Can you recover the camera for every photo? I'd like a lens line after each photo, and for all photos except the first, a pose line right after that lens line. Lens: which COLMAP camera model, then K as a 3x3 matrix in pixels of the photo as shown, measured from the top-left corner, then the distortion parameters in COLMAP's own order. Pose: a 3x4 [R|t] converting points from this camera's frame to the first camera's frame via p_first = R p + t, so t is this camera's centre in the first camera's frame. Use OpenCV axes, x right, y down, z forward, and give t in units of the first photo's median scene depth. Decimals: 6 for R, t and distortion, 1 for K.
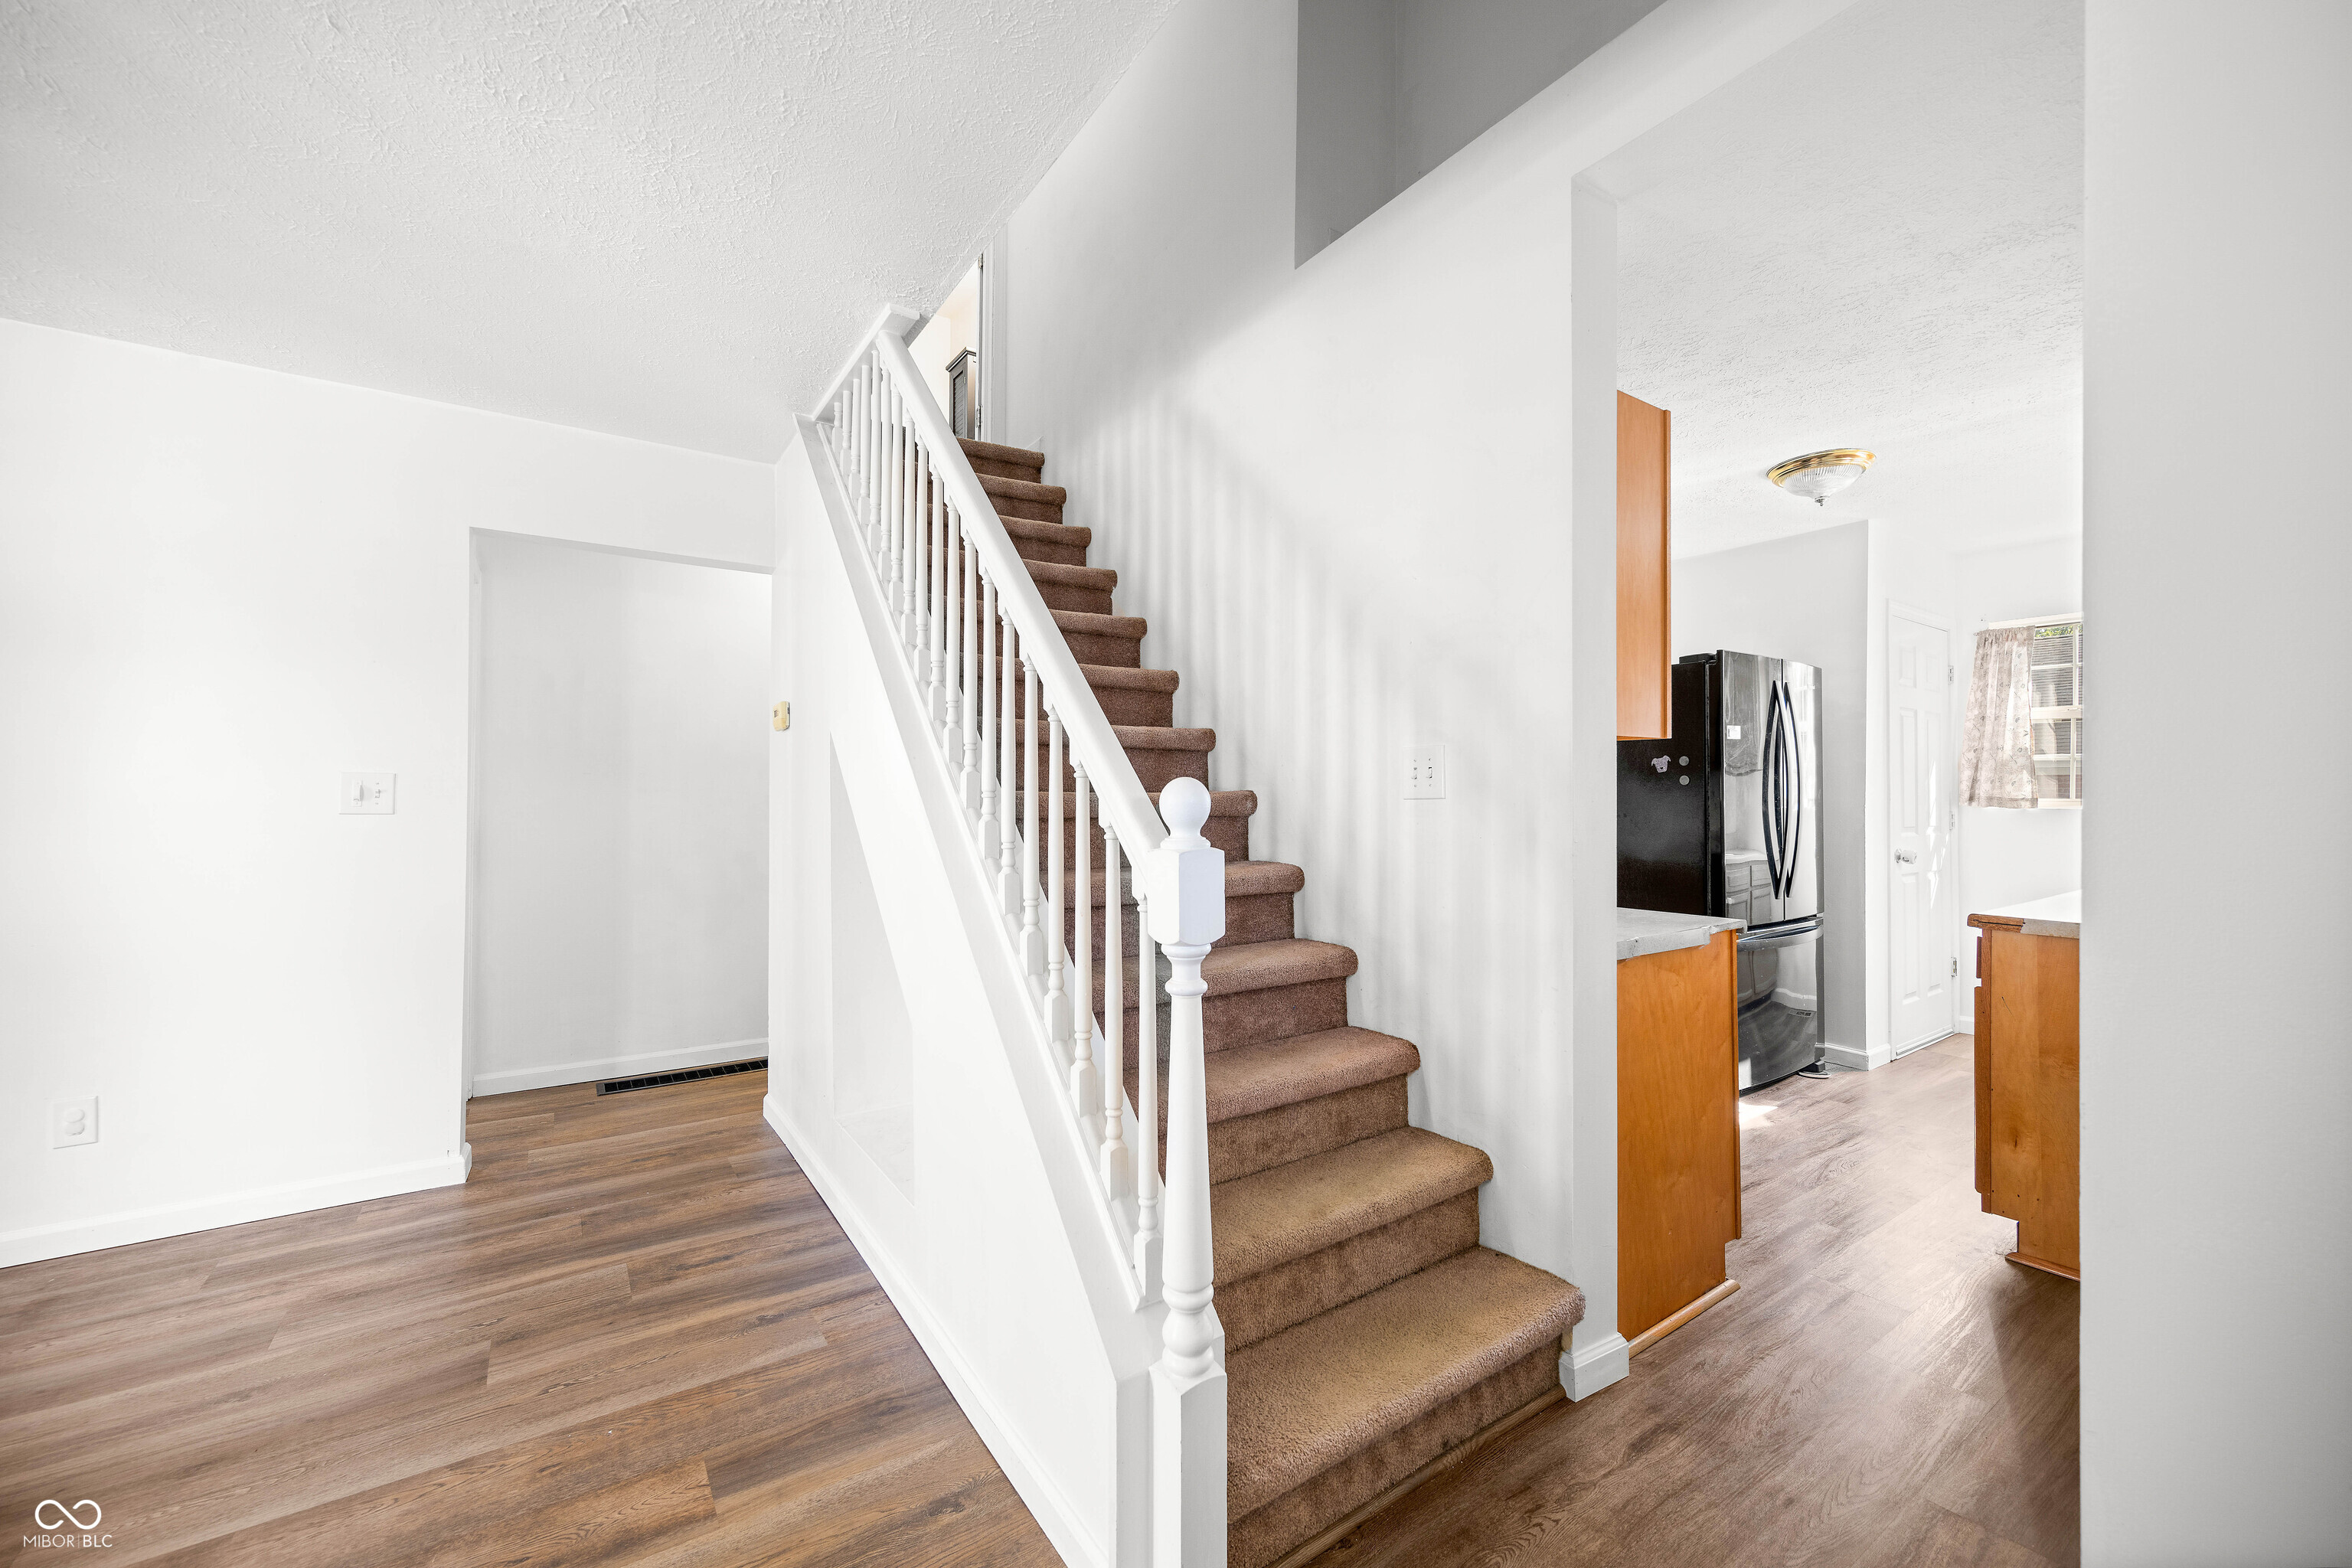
lens RADIAL K [[932.5, 0, 1183.7], [0, 932.5, 780.5], [0, 0, 1]] dist [-0.002058, -0.000057]
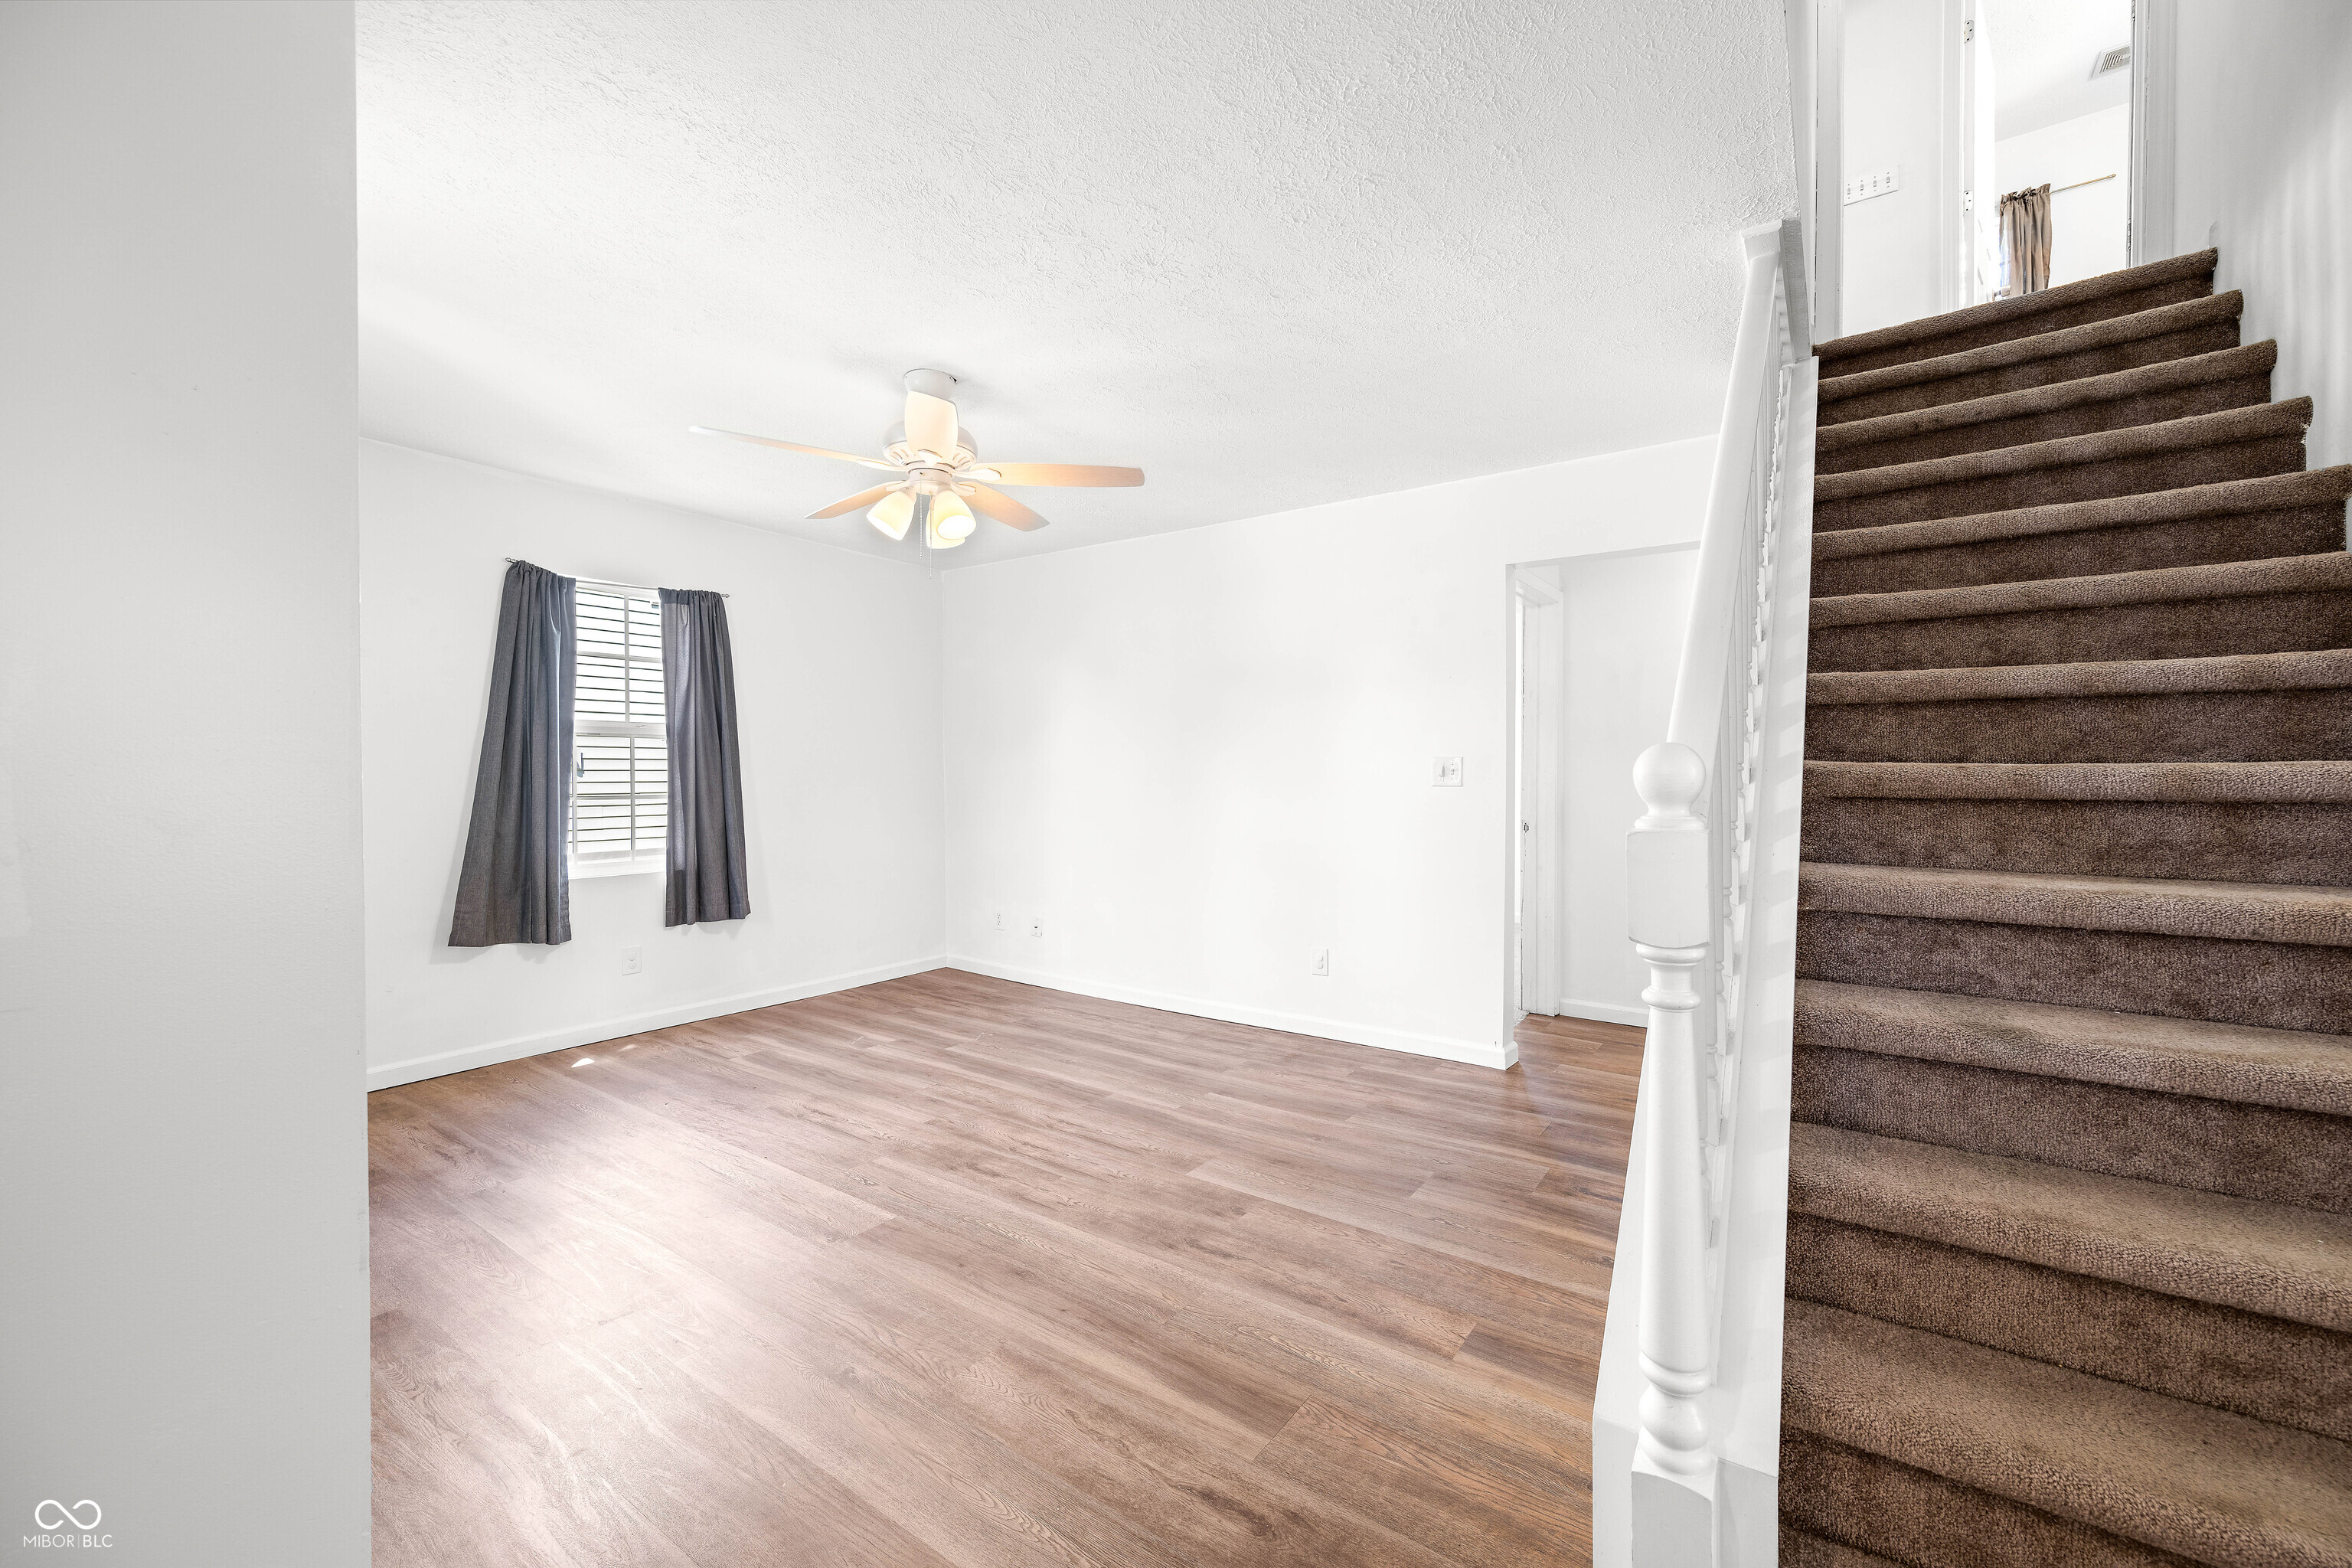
lens RADIAL K [[938.8, 0, 1184.1], [0, 938.8, 770.6], [0, 0, 1]] dist [0.001321, 0.000277]
pose [[0.354170, -0.005598, -0.935164, 0.307257], [0.017066, 0.999854, 0.000478, 0.018310], [0.935025, -0.016129, 0.354214, 0.162805]]
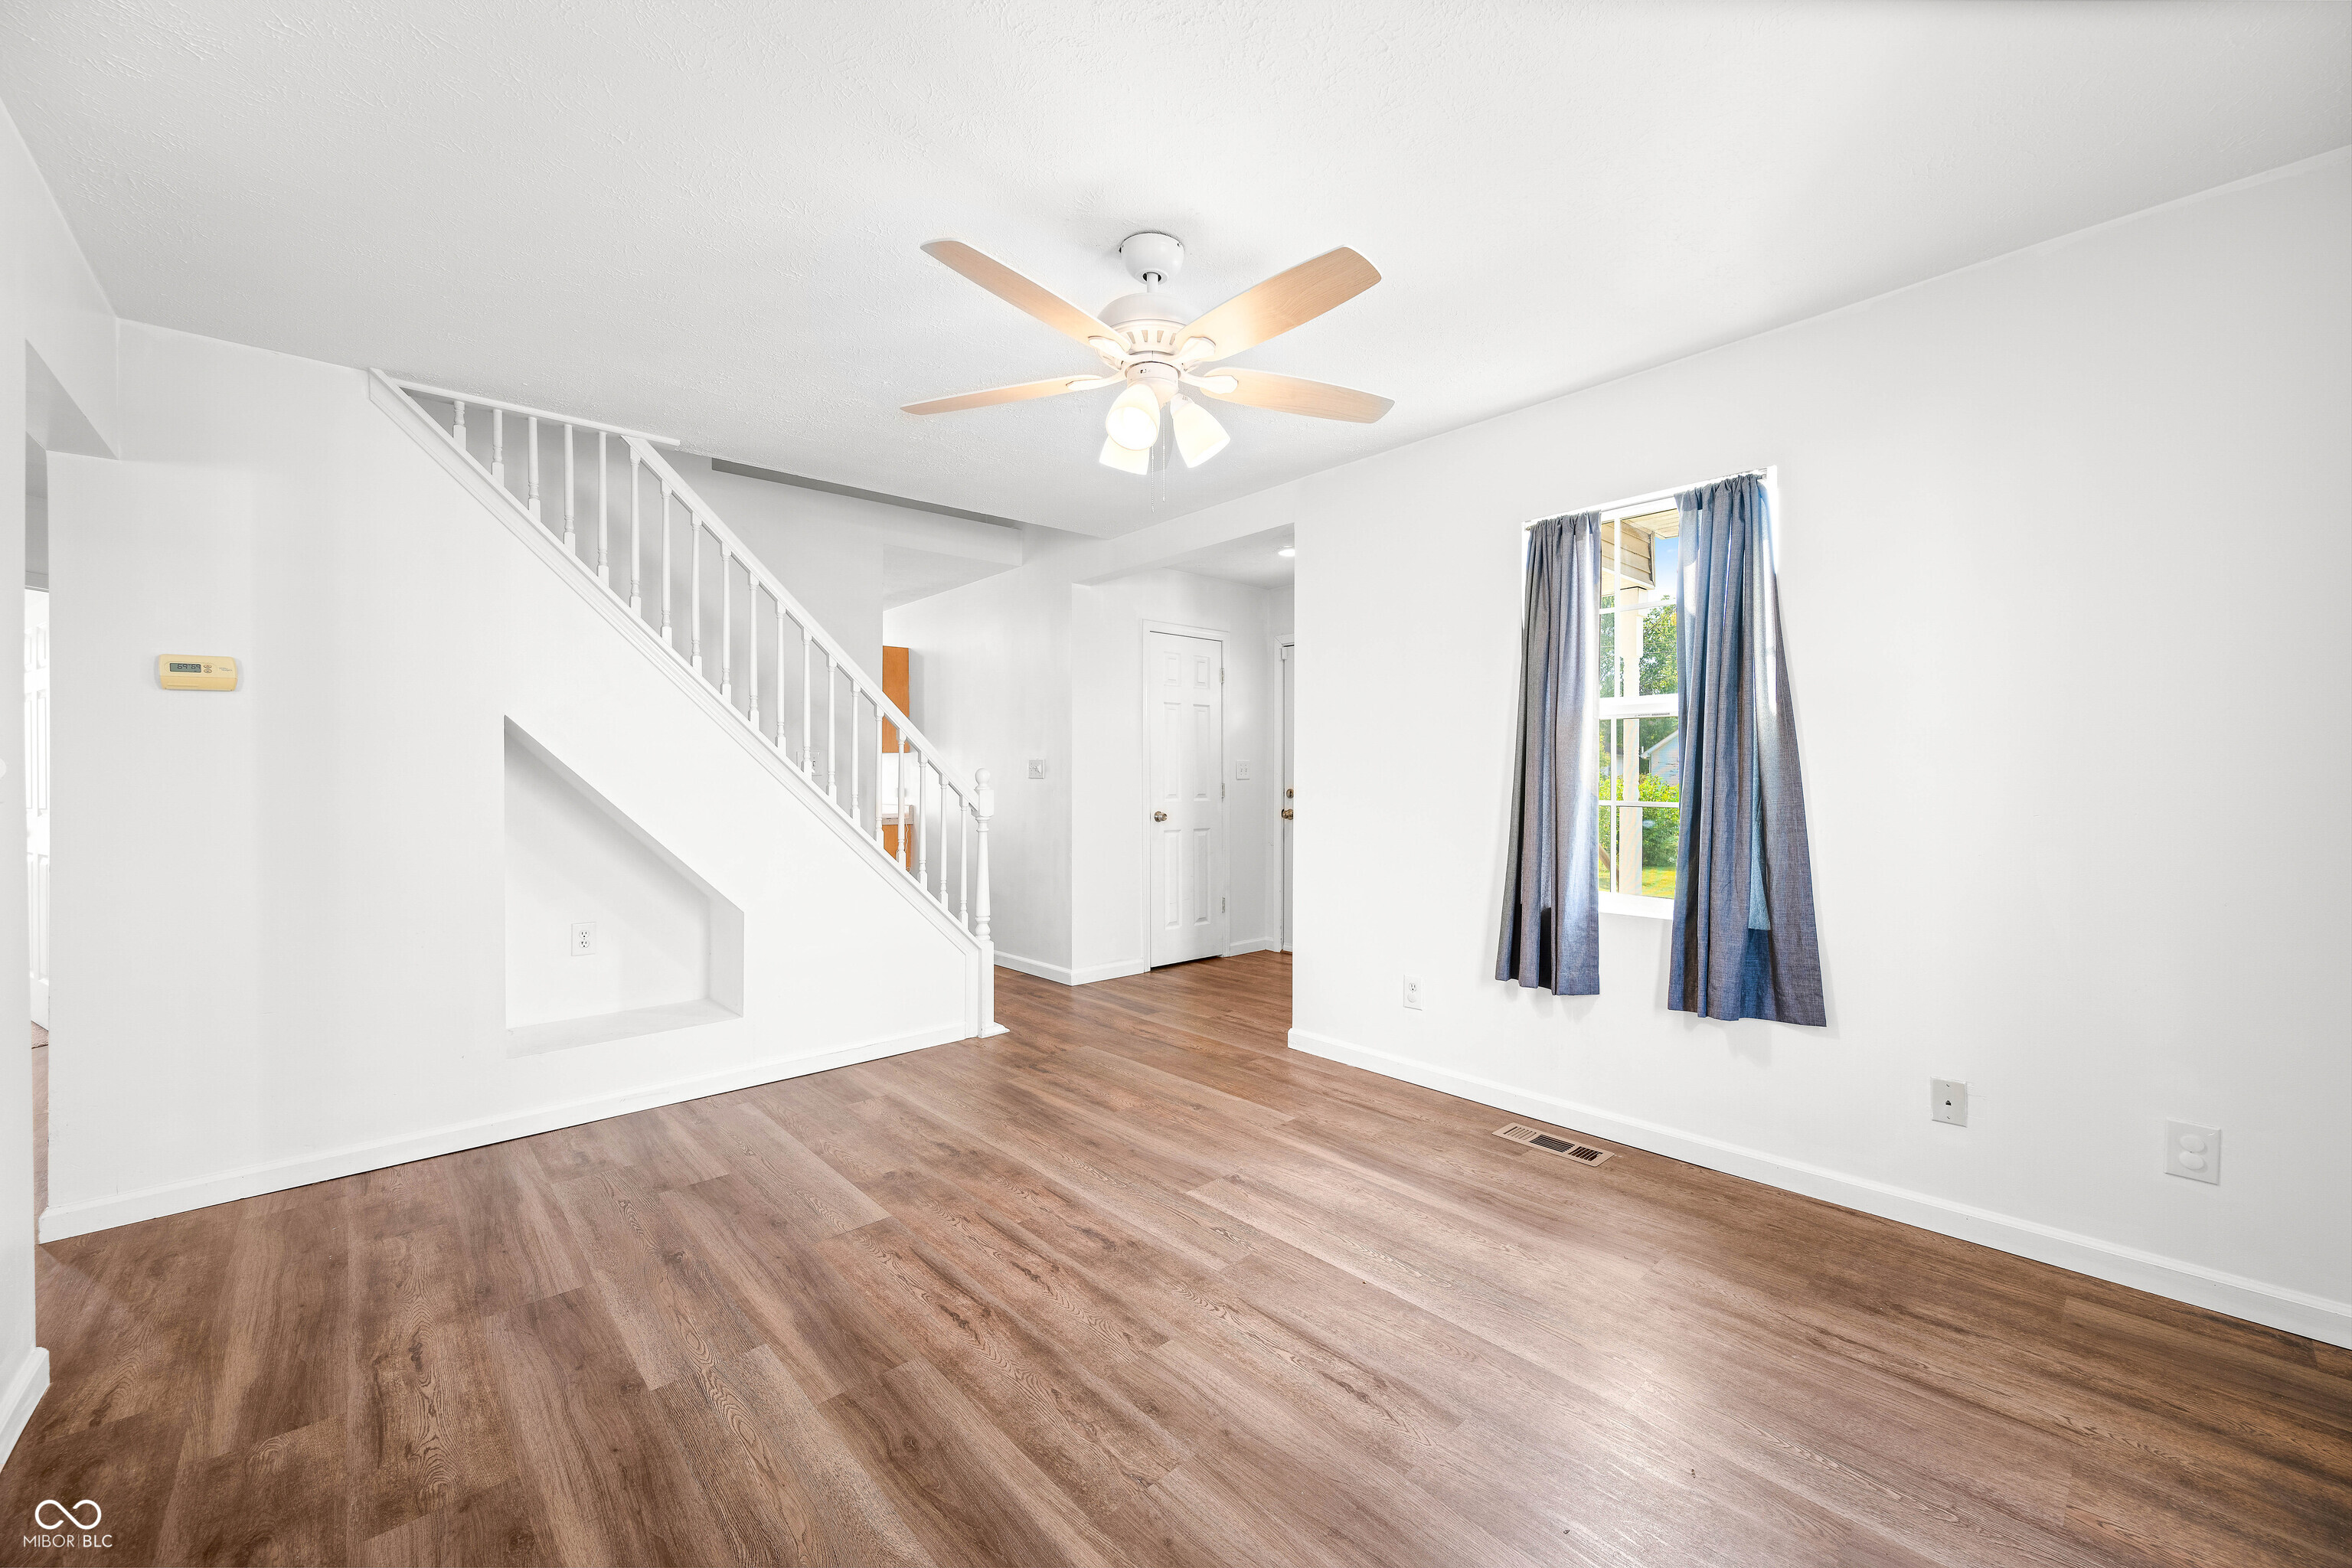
lens RADIAL K [[912.5, 0, 1188.3], [0, 912.5, 781.5], [0, 0, 1]] dist [-0.000593, 0.000189]
pose [[-0.142537, -0.006753, 0.989766, -1.690759], [-0.012282, 0.999912, 0.005054, 0.009529], [-0.989713, -0.011436, -0.142607, 0.367177]]
